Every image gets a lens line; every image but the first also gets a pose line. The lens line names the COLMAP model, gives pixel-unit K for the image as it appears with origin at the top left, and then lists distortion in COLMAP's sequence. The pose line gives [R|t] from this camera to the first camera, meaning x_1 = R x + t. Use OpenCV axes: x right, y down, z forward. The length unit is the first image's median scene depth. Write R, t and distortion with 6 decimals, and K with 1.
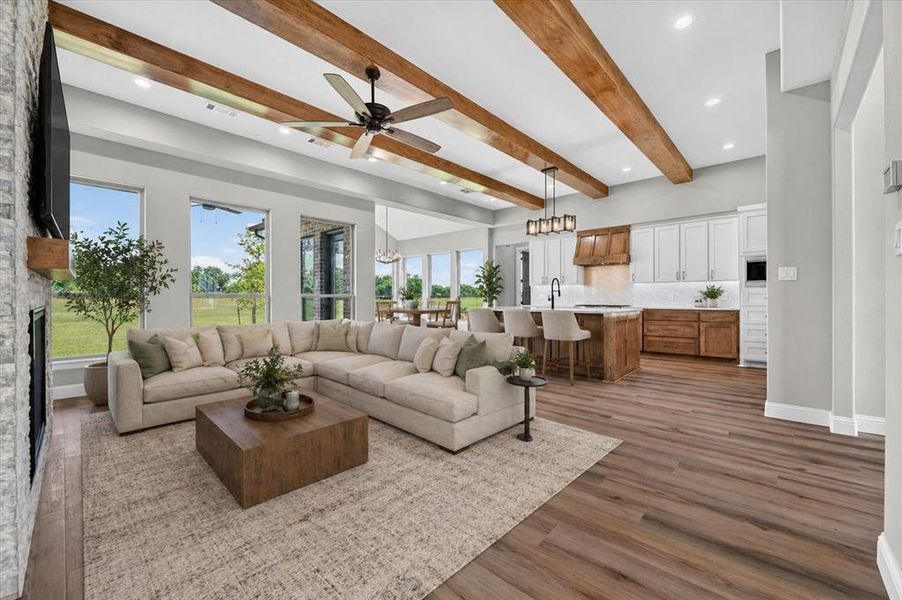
lens RADIAL K [[359.4, 0, 453.2], [0, 359.4, 295.2], [0, 0, 1]] dist [-0.000985, -0.002746]
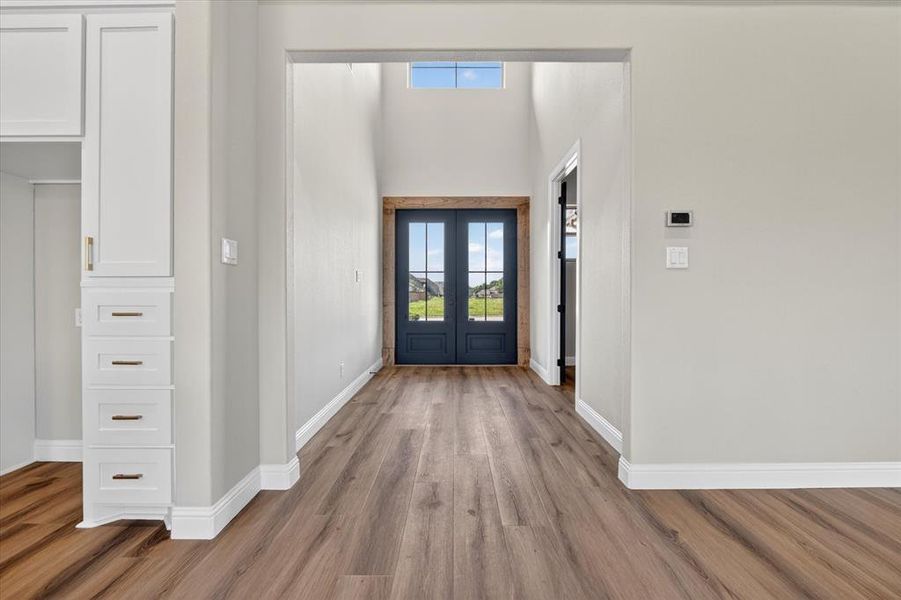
lens RADIAL K [[360.9, 0, 454.8], [0, 360.9, 296.9], [0, 0, 1]] dist [-0.007719, -0.000400]
pose [[-0.675703, -0.001711, 0.737172, 0.133768], [-0.002527, 0.999997, 0.000005, 0.004424], [-0.737169, -0.001860, -0.675705, 0.494066]]
